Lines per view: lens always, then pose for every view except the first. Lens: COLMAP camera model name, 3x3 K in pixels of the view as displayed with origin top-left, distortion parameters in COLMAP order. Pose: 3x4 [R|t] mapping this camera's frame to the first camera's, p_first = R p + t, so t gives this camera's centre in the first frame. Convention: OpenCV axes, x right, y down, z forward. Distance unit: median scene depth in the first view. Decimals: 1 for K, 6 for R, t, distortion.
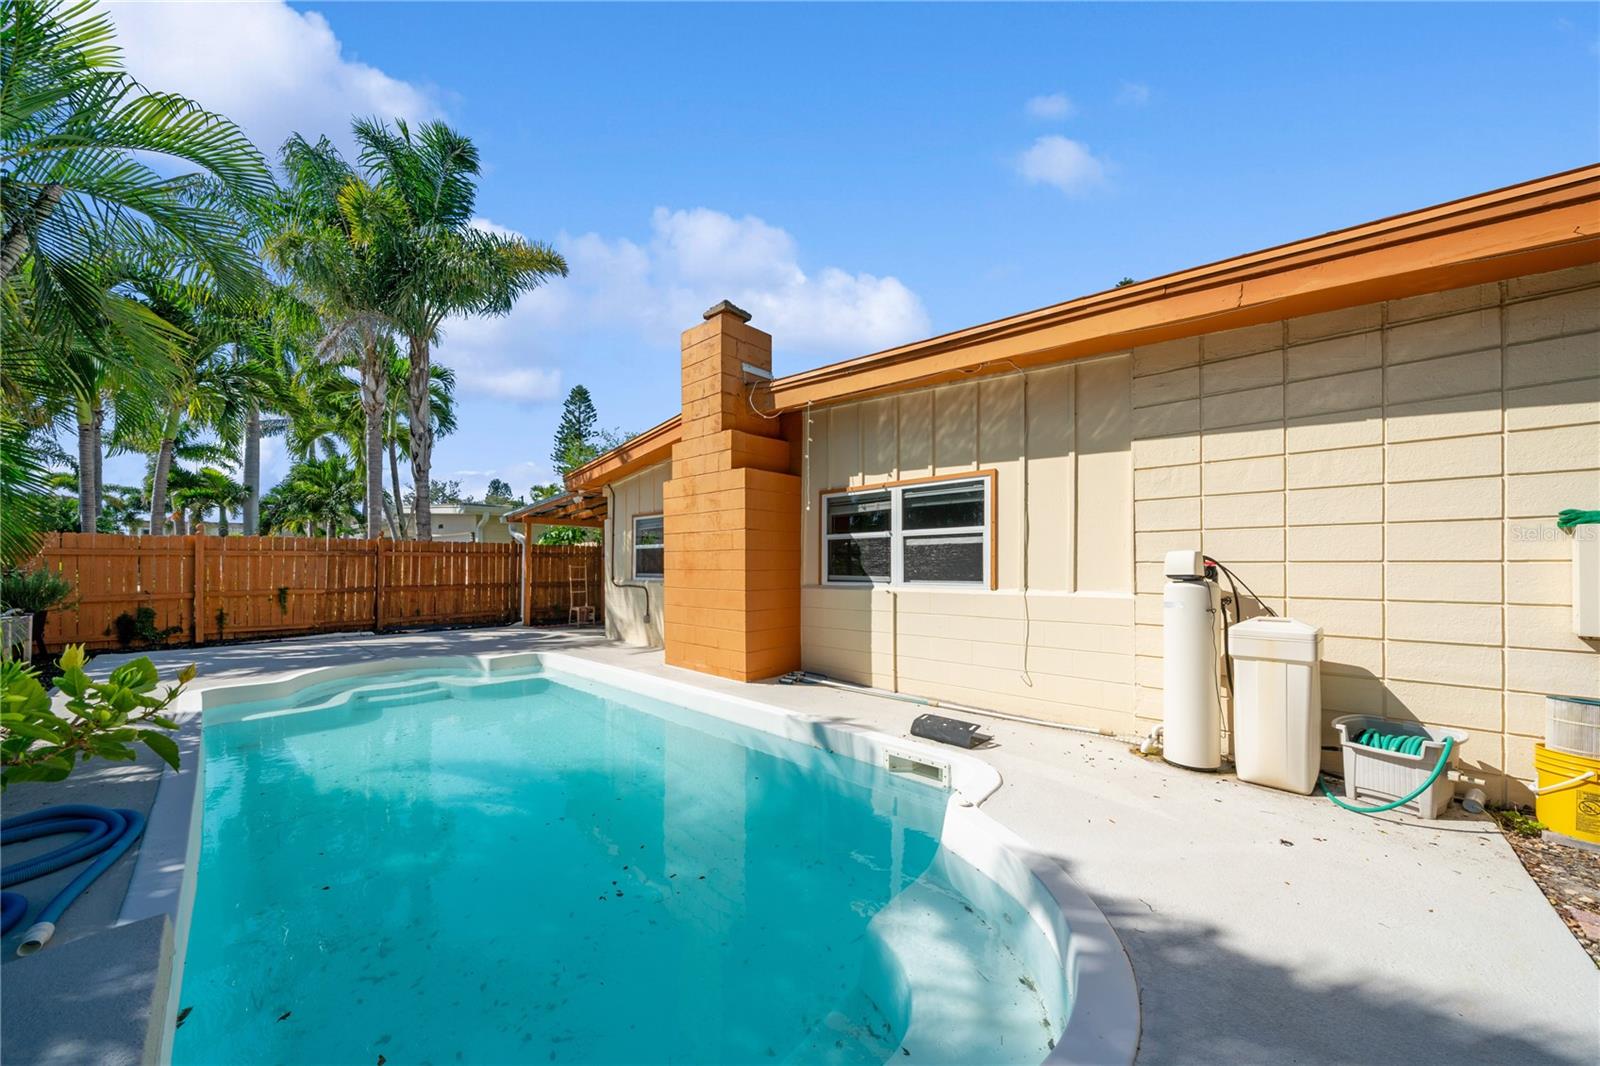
lens RADIAL K [[534.2, 0, 834.2], [0, 534.2, 560.7], [0, 0, 1]] dist [-0.009369, -0.000069]
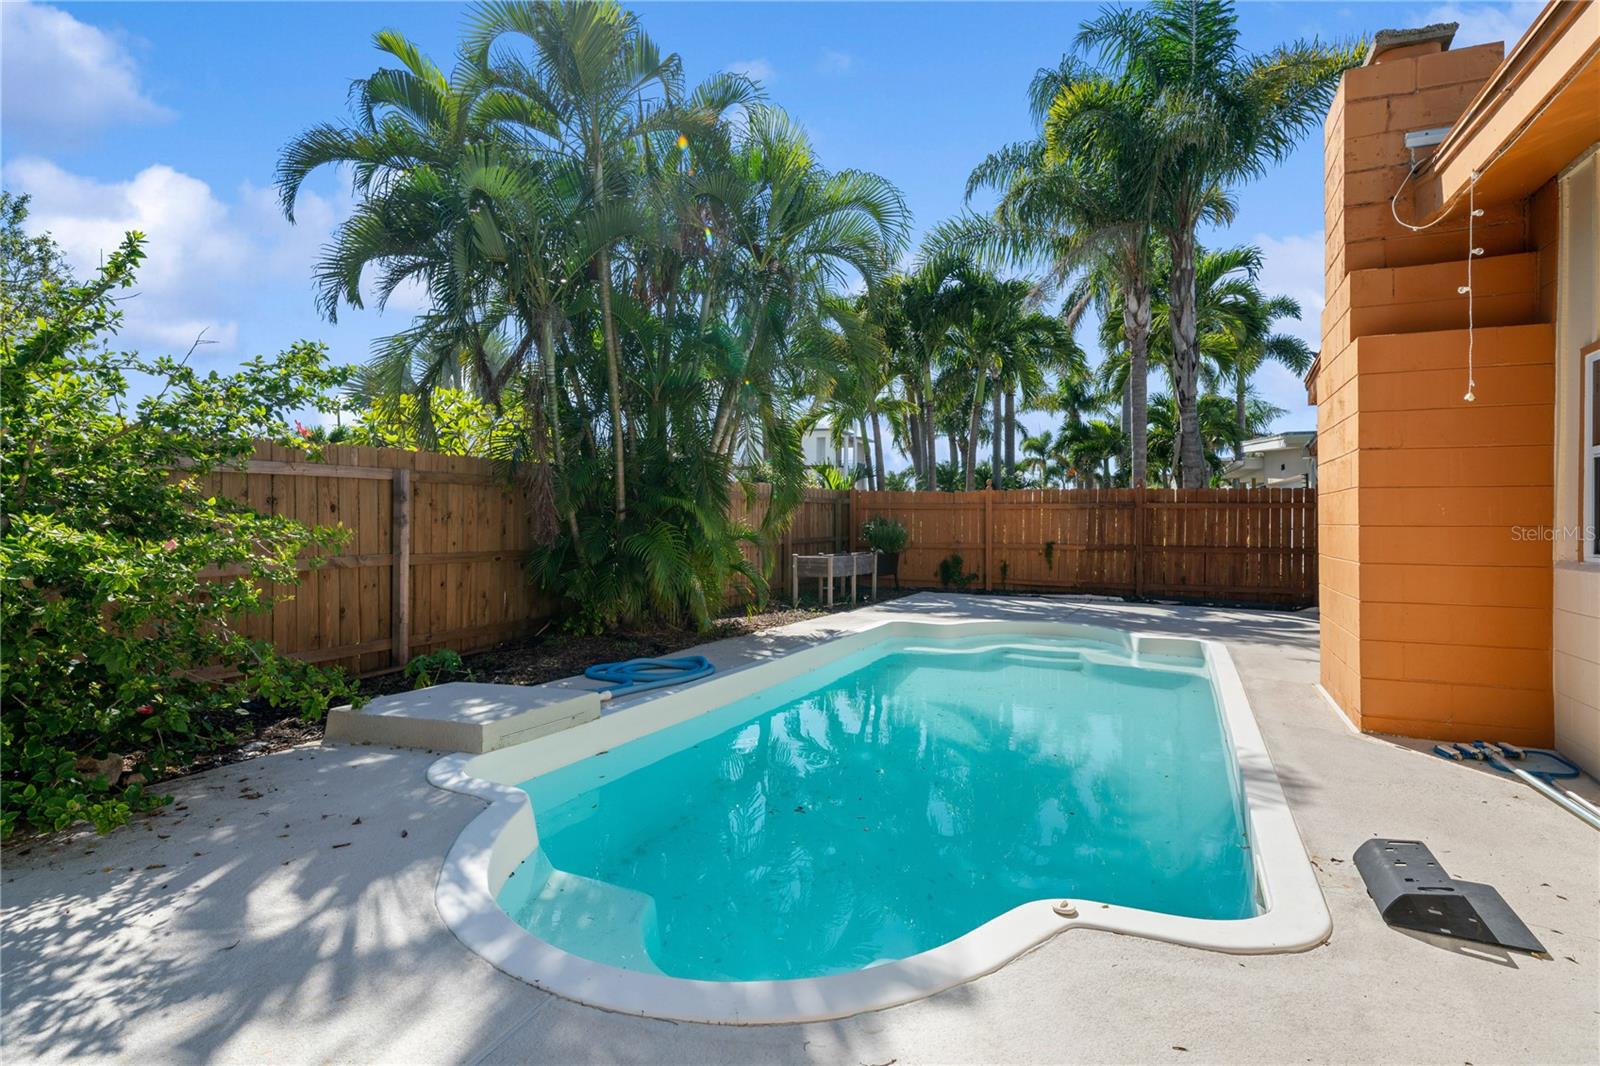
lens RADIAL K [[828.0, 0, 803.1], [0, 828.0, 526.2], [0, 0, 1]] dist [-0.001223, 0.000024]
pose [[0.304527, 0.011136, -0.952439, 0.293560], [-0.001155, 0.999935, 0.011322, 0.006105], [0.952503, -0.002348, 0.304520, 0.127730]]
